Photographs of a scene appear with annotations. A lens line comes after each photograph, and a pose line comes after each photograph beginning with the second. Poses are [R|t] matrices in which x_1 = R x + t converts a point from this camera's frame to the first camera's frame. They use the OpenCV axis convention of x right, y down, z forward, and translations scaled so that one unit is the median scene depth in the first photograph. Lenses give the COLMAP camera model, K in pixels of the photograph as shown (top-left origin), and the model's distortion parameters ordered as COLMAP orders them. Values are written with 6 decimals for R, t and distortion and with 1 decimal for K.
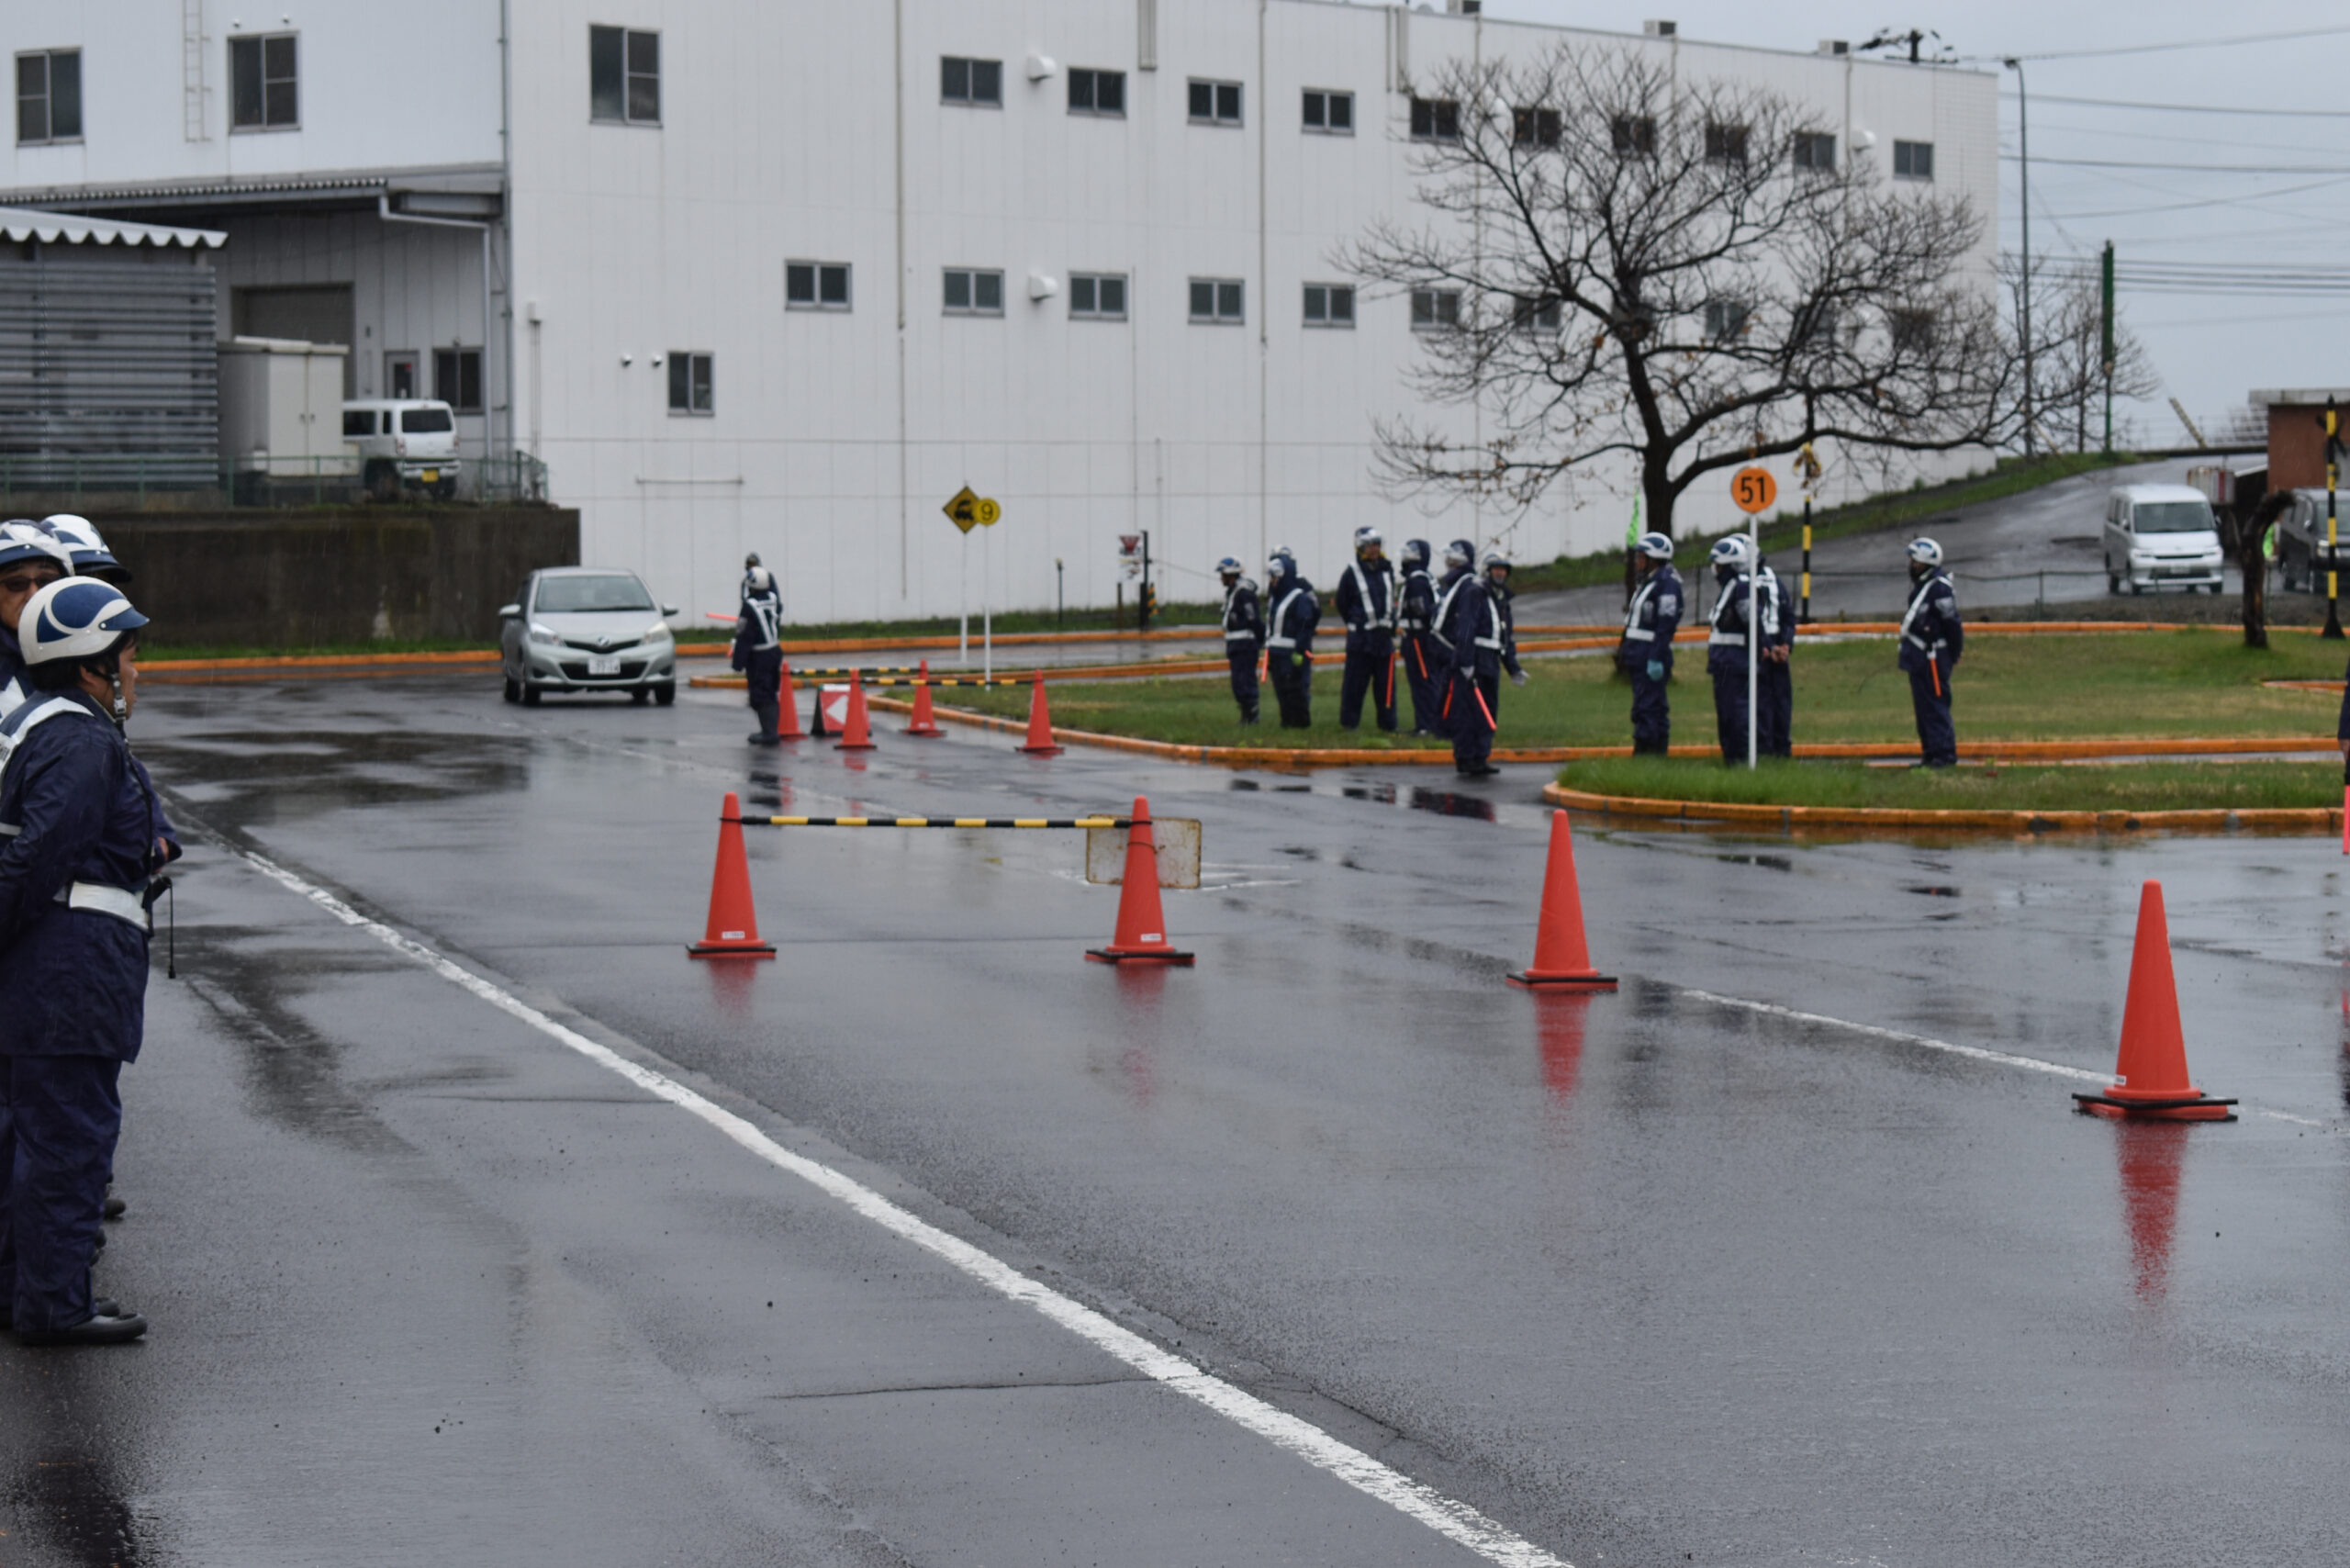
lens RADIAL K [[5618.5, 0, 1131.8], [0, 5618.5, 819.3], [0, 0, 1]] dist [0.070989, 0.000000]
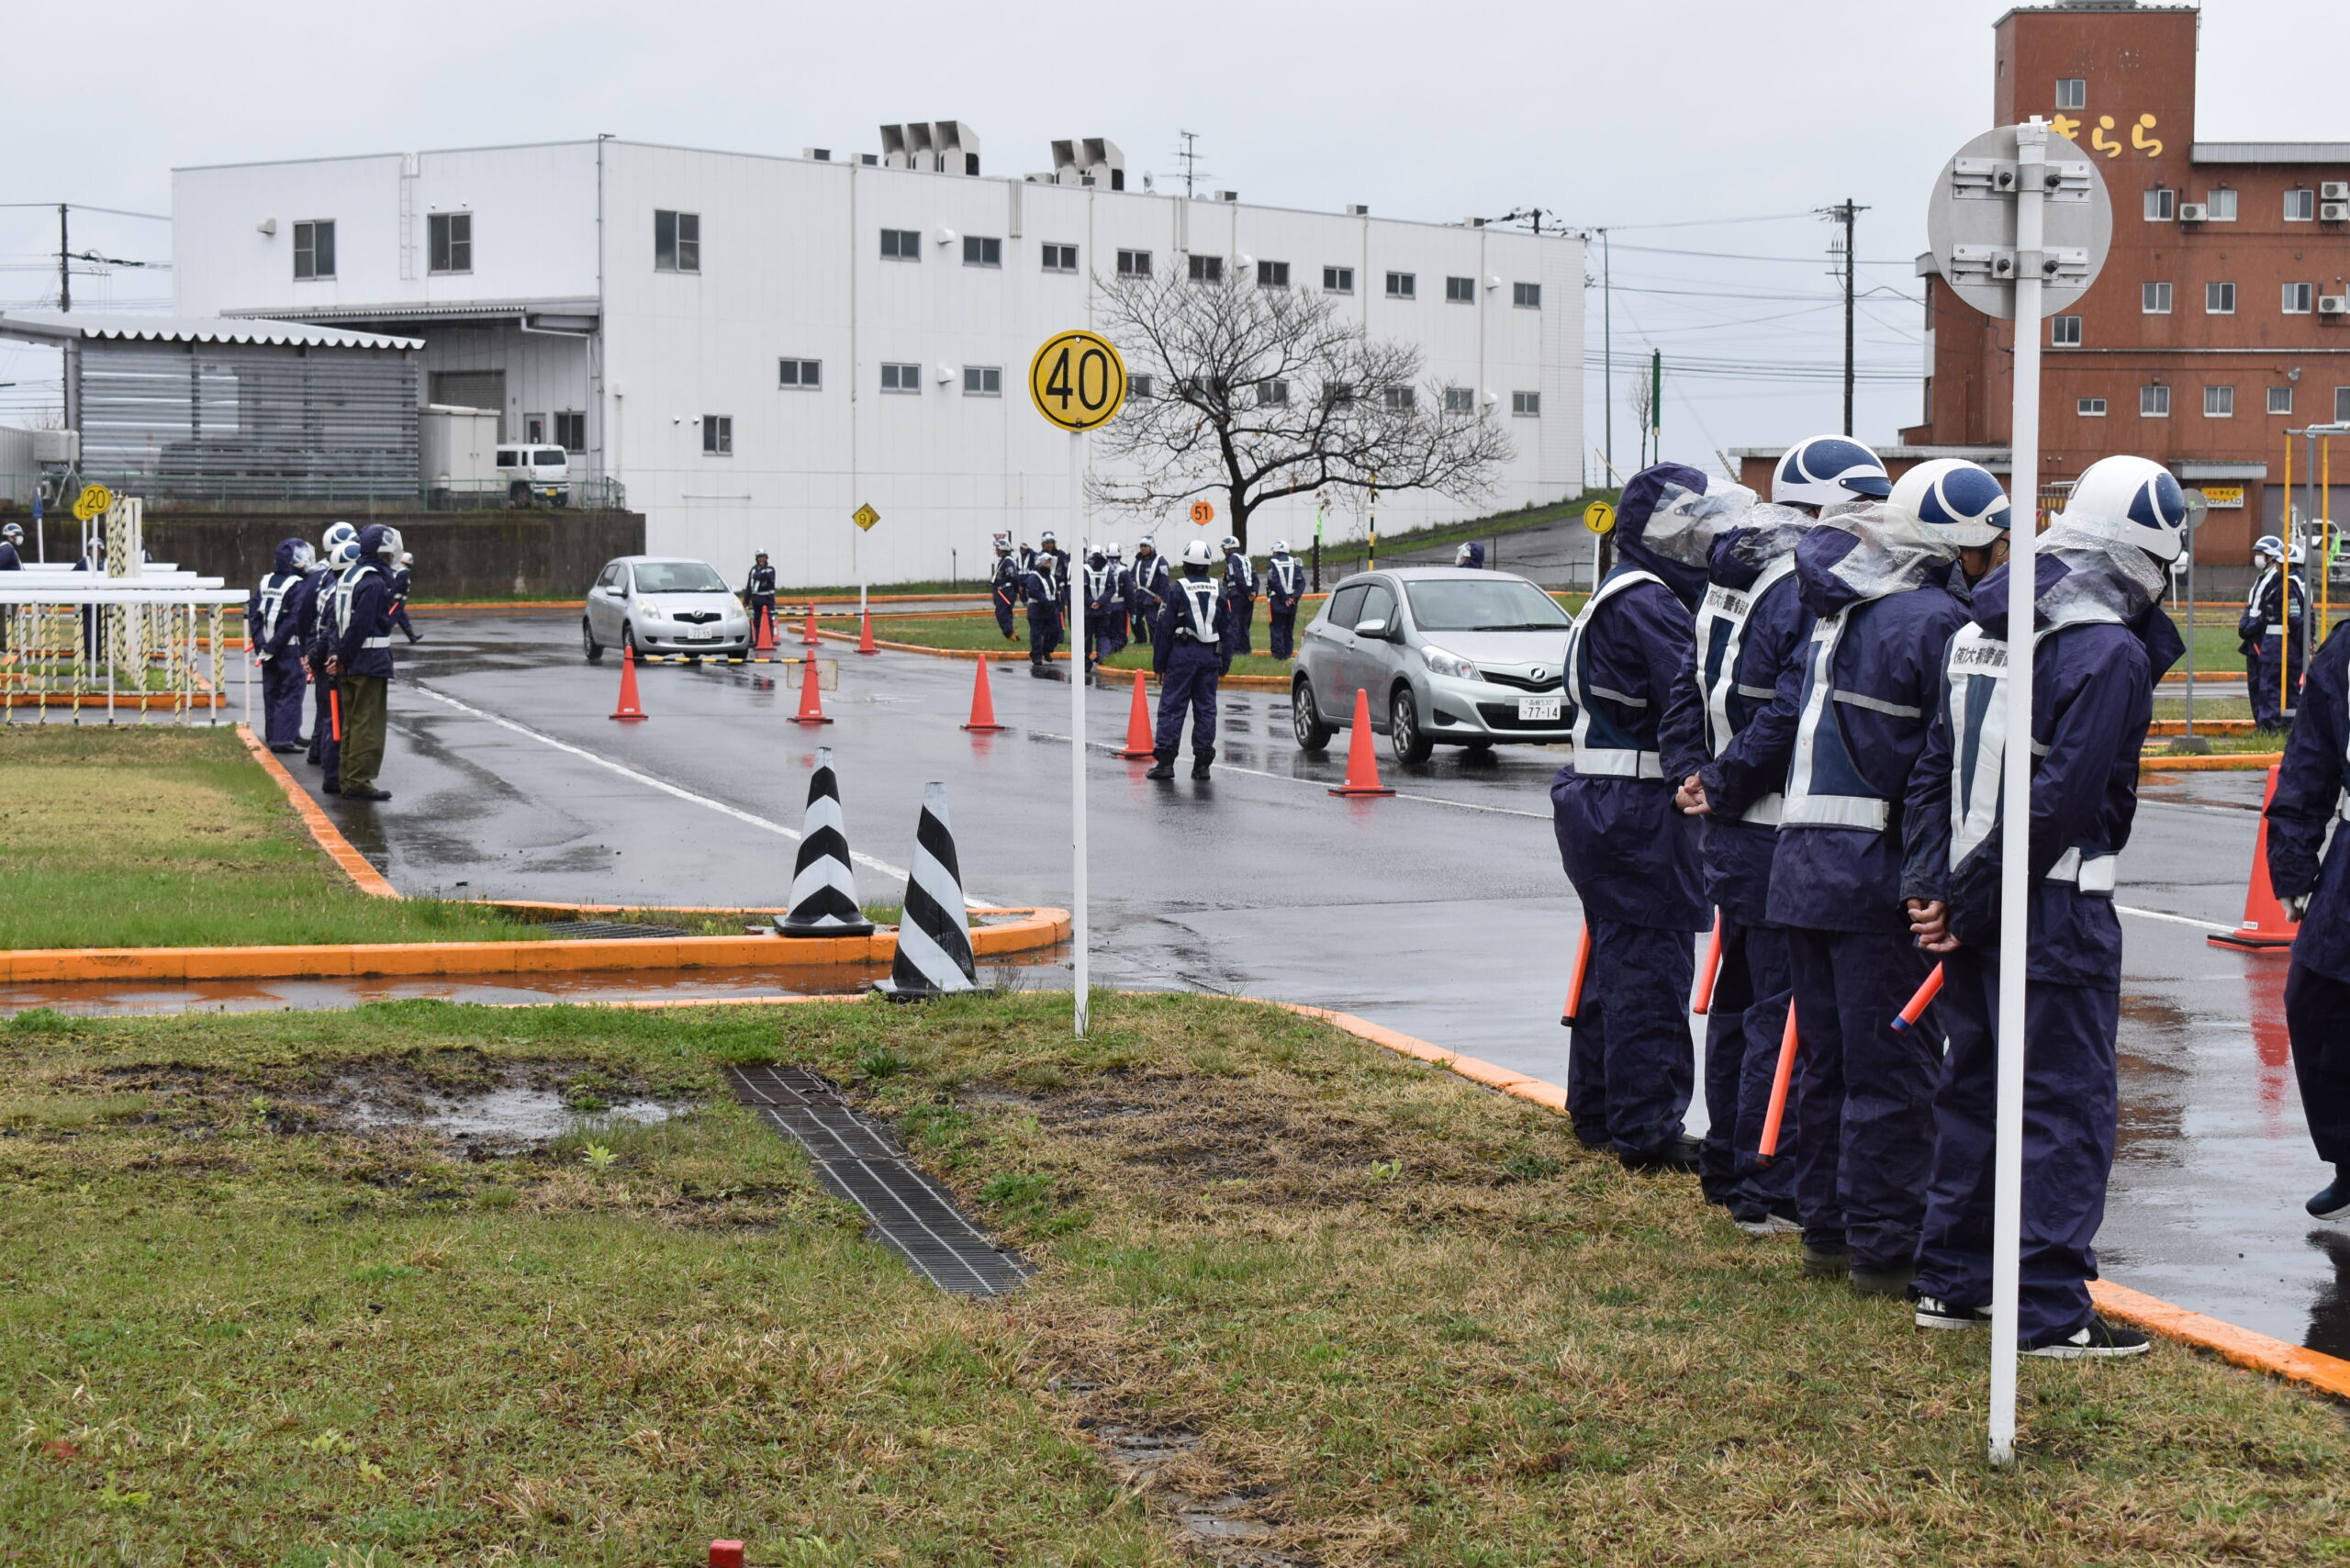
lens RADIAL K [[4106.6, 0, 1206.1], [0, 4106.6, 779.9], [0, 0, 1]] dist [-0.001313, 0.000000]
pose [[0.999619, 0.007898, 0.026438, 0.030590], [-0.008143, 0.999925, 0.009171, 0.008346], [-0.026364, -0.009383, 0.999608, -0.169410]]
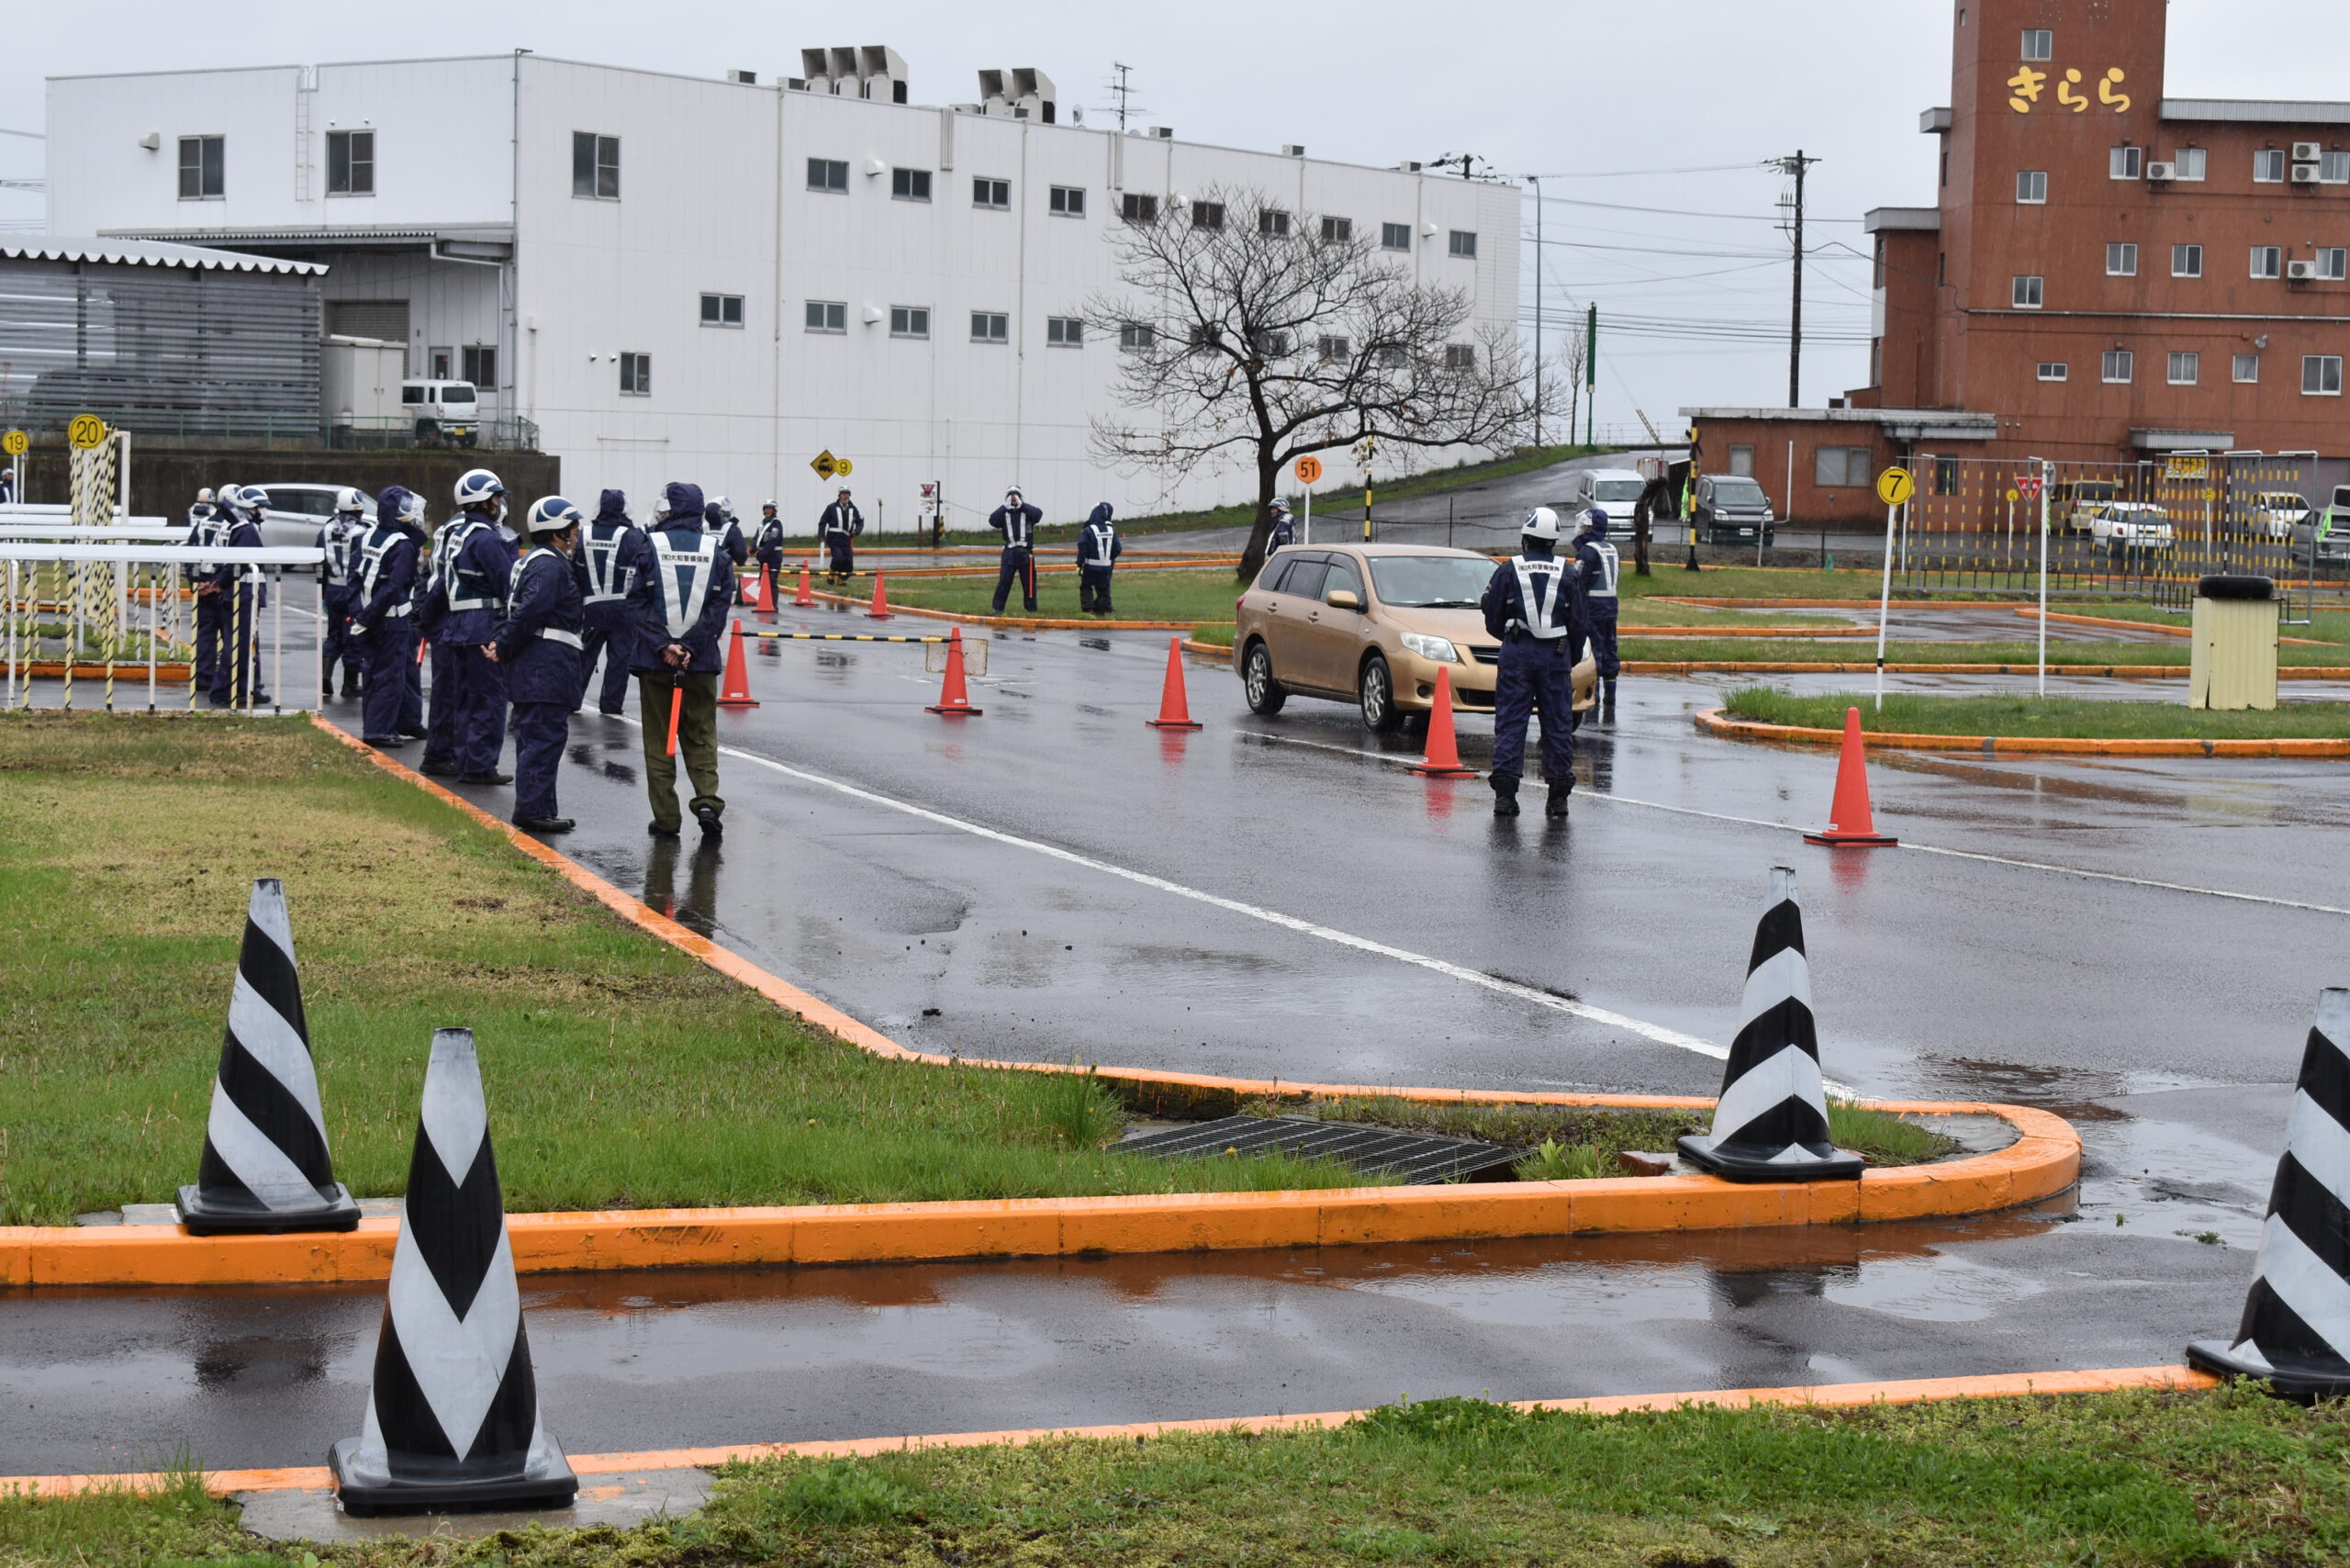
lens RADIAL K [[4106.6, 0, 1191.4], [0, 4106.6, 783.3], [0, 0, 1]] dist [-0.001313, 0.000000]
pose [[0.997436, 0.022288, 0.068009, -0.003192], [-0.023767, 0.999497, 0.021014, 0.004663], [-0.067506, -0.022577, 0.997463, -0.100535]]
